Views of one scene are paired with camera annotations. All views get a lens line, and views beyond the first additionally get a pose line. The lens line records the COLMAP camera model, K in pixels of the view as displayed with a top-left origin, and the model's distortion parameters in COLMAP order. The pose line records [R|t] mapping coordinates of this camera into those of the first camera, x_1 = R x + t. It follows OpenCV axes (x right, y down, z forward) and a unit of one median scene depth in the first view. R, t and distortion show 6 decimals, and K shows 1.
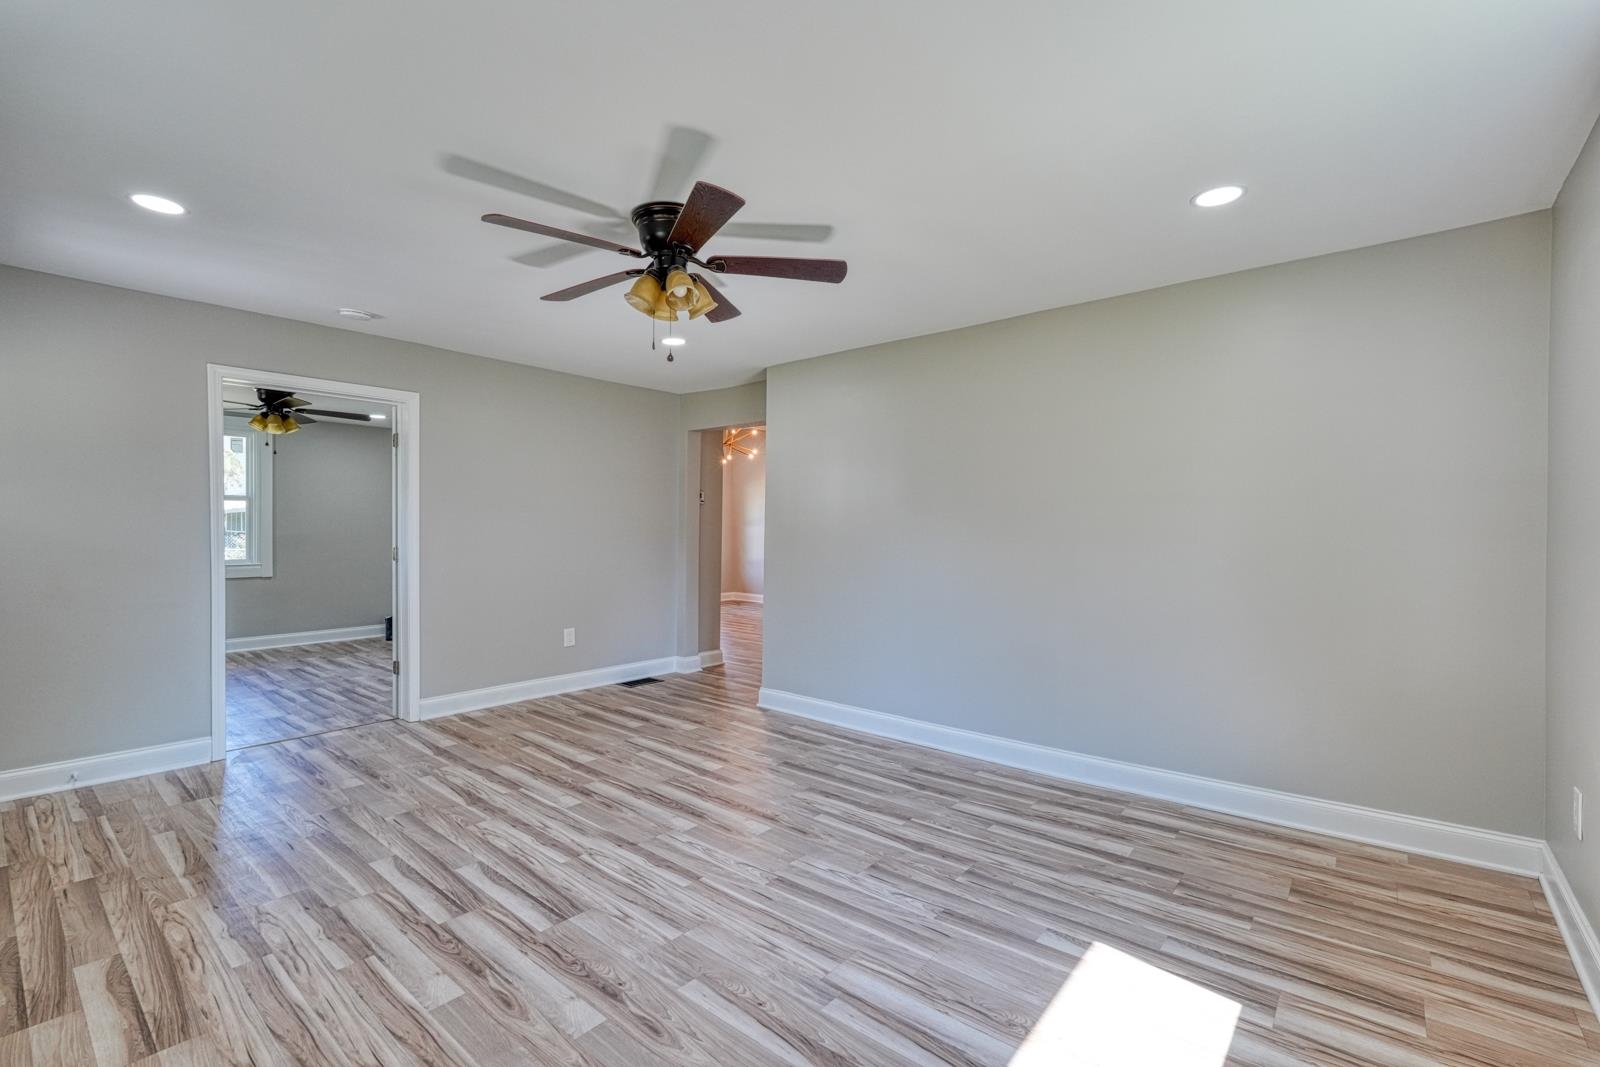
lens RADIAL K [[698.9, 0, 802.5], [0, 698.9, 539.9], [0, 0, 1]] dist [0.001667, 0.000997]
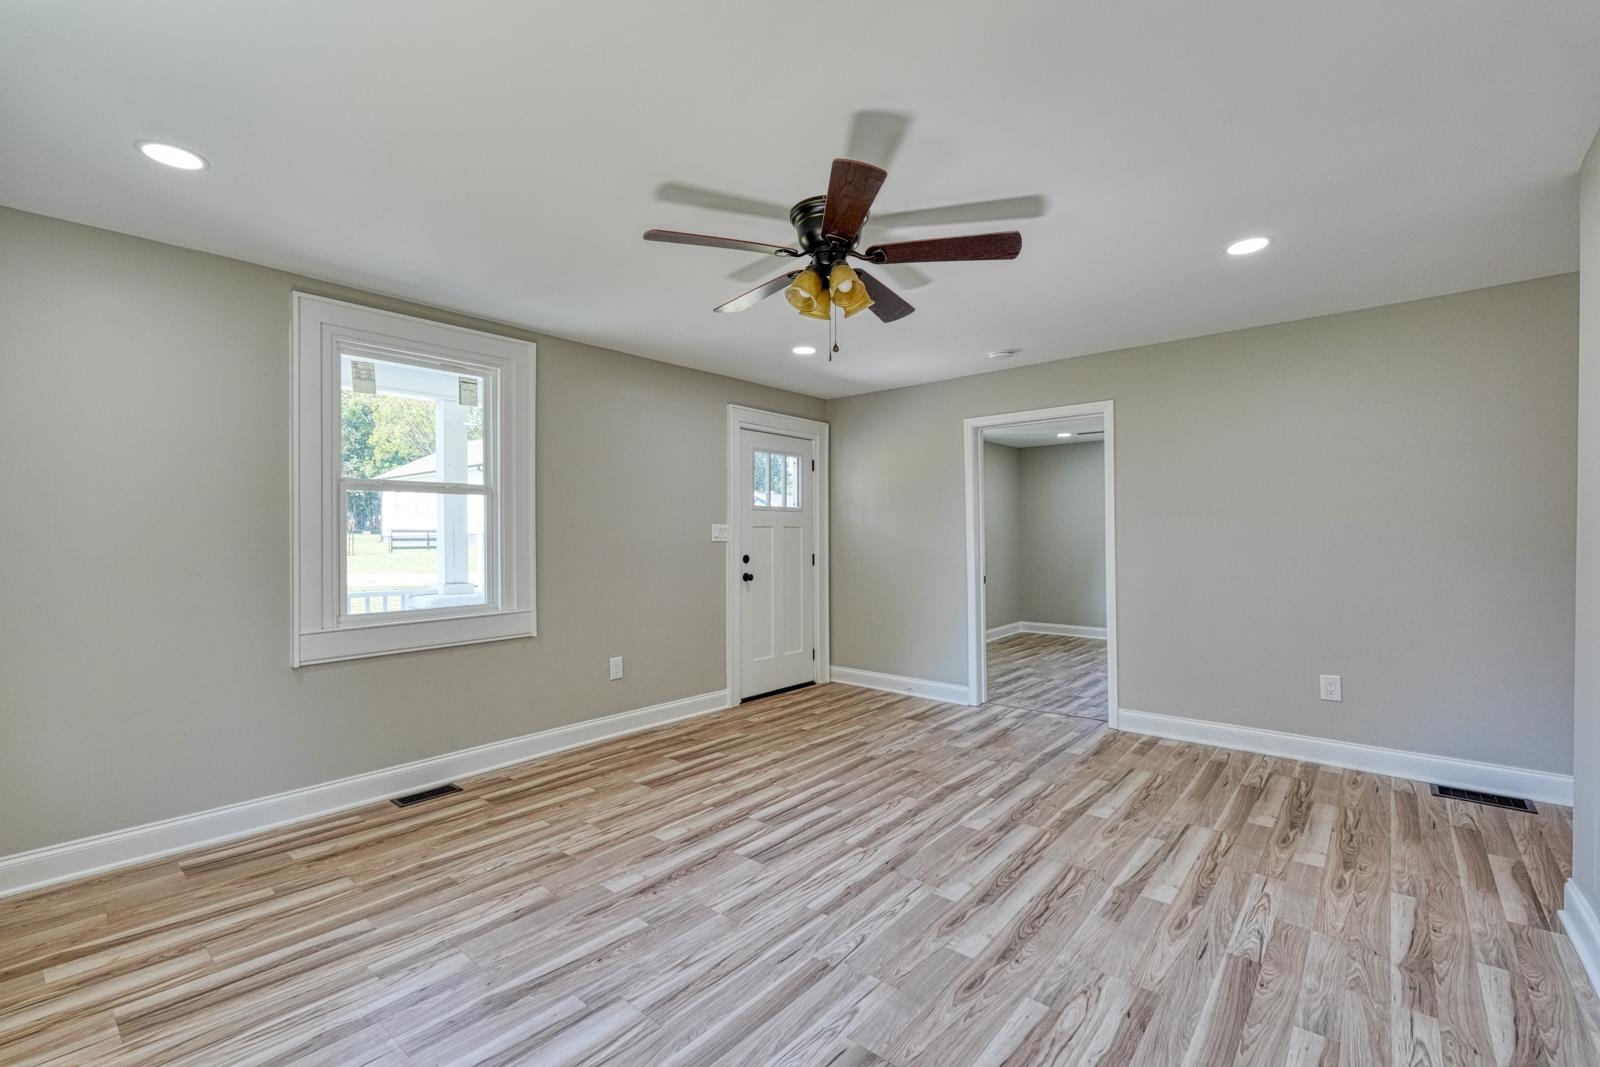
lens RADIAL K [[698.9, 0, 802.4], [0, 698.9, 534.6], [0, 0, 1]] dist [0.001667, 0.000997]
pose [[-0.006130, -0.009312, -0.999938, 0.686418], [-0.010195, 0.999905, -0.009249, -0.005159], [0.999929, 0.010137, -0.006224, 0.857094]]
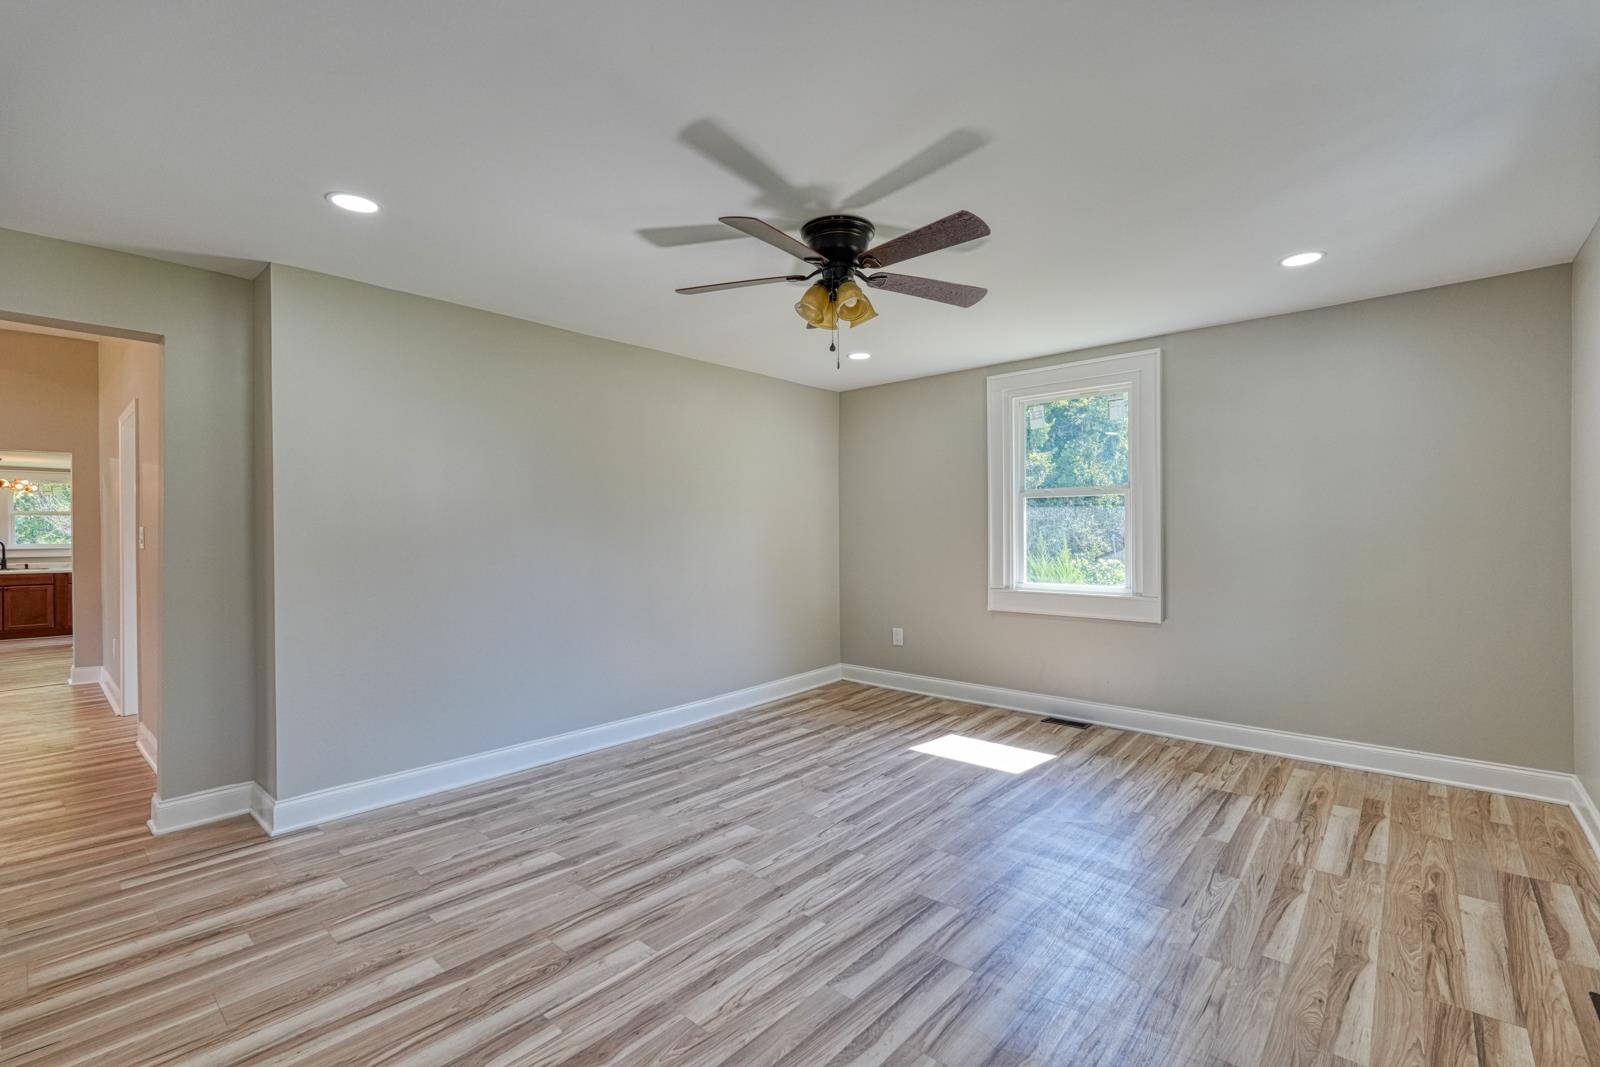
lens RADIAL K [[698.9, 0, 802.1], [0, 698.9, 528.7], [0, 0, 1]] dist [0.001667, 0.000997]
pose [[0.026820, 0.000001, 0.999640, -1.093562], [0.022731, 0.999741, -0.000611, -0.016471], [-0.999382, 0.022739, 0.026813, 0.911423]]
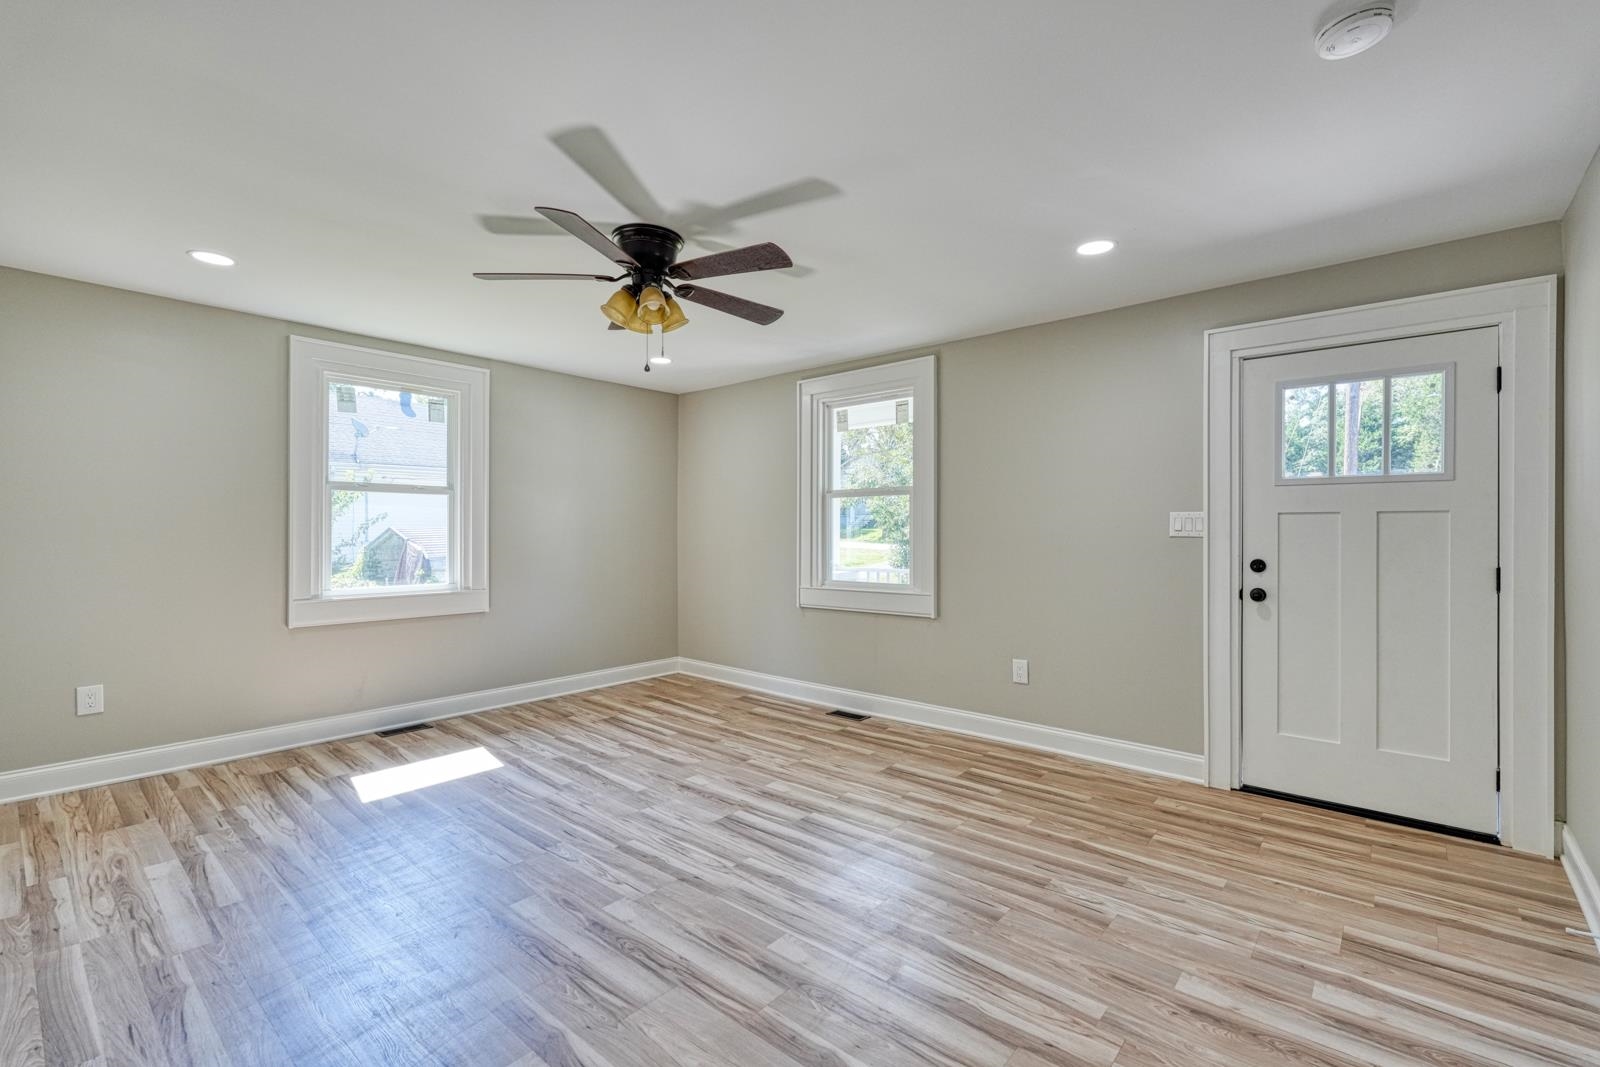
lens RADIAL K [[698.9, 0, 798.8], [0, 698.9, 529.4], [0, 0, 1]] dist [0.001667, 0.000997]
pose [[-0.999785, -0.006693, 0.019643, -0.395653], [-0.006408, 0.999874, 0.014551, -0.026890], [-0.019738, 0.014422, -0.999701, 1.837872]]
